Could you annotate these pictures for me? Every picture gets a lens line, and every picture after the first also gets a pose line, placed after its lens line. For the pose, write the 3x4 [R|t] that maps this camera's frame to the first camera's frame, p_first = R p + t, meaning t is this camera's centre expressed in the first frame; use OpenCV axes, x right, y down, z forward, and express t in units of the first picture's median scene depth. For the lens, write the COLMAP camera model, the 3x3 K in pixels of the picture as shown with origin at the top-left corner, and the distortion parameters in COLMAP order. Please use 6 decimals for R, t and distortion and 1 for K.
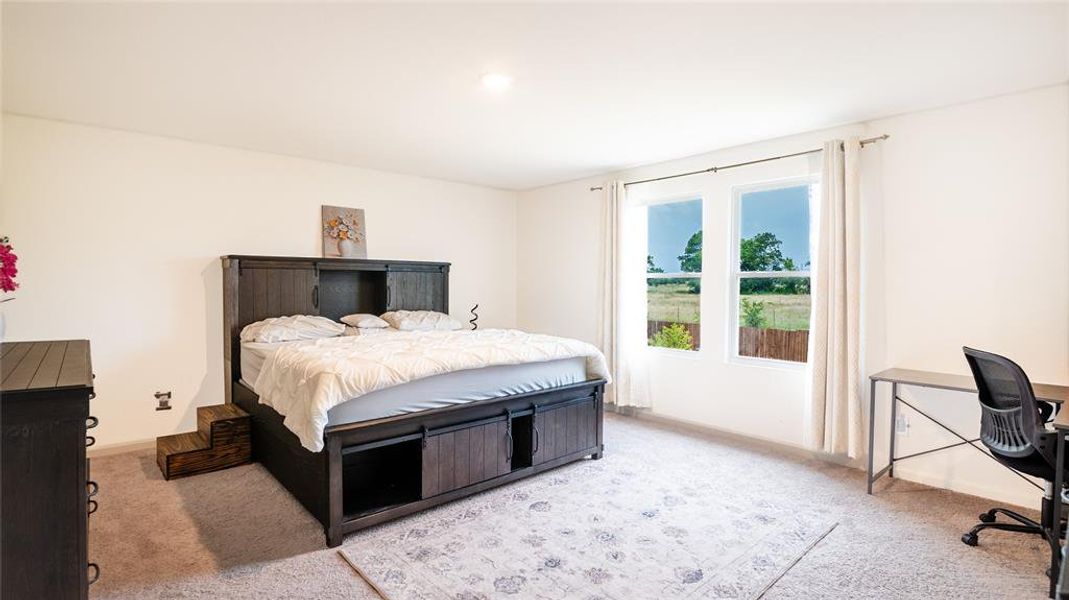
lens RADIAL K [[516.5, 0, 534.8], [0, 516.5, 295.8], [0, 0, 1]] dist [-0.024551, -0.001420]
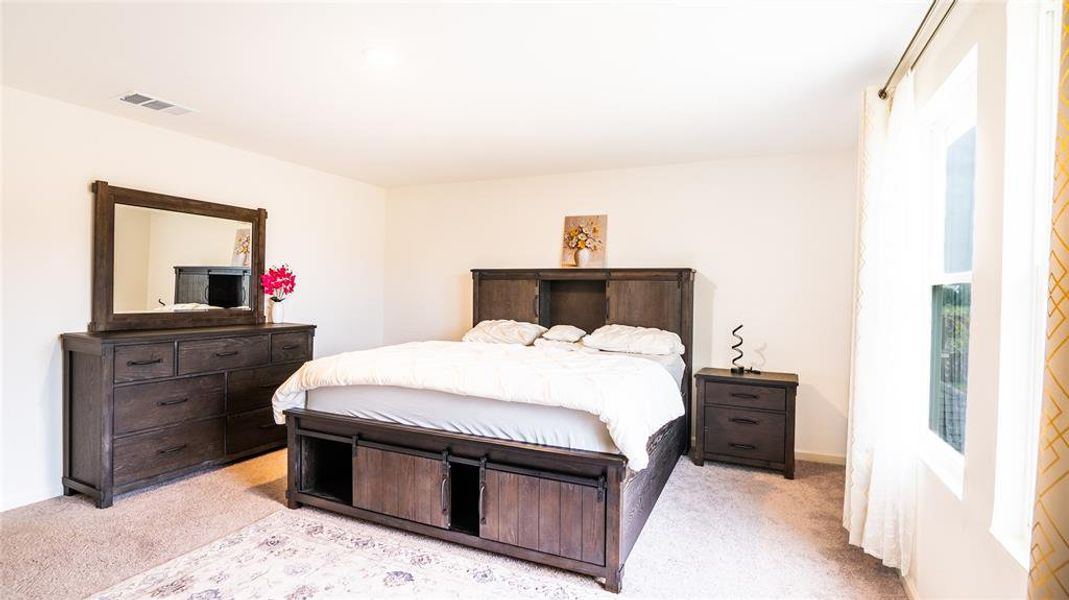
lens RADIAL K [[516.5, 0, 534.8], [0, 516.5, 295.8], [0, 0, 1]] dist [-0.024551, -0.001420]
pose [[0.409049, 0.007775, -0.912479, 0.655174], [-0.032859, 0.999441, -0.006214, -0.015326], [0.911921, 0.032525, 0.409076, 0.705737]]
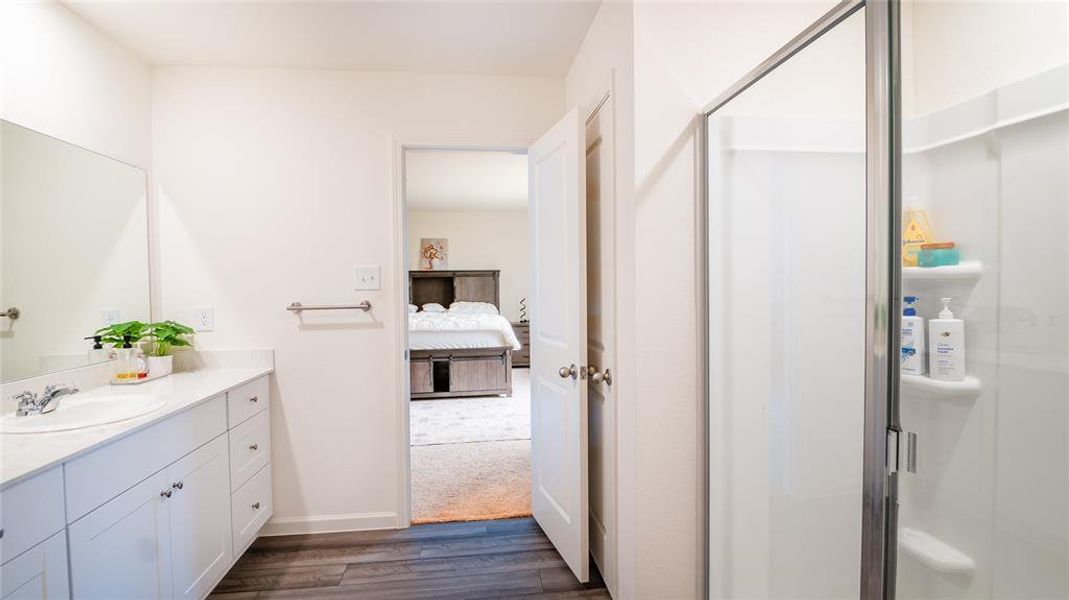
lens RADIAL K [[516.5, 0, 534.8], [0, 516.5, 295.8], [0, 0, 1]] dist [-0.024551, -0.001420]
pose [[0.822018, -0.004490, -0.569444, 1.115161], [0.006796, 0.999975, 0.001926, 0.011638], [0.569421, -0.005453, 0.822028, -0.222127]]
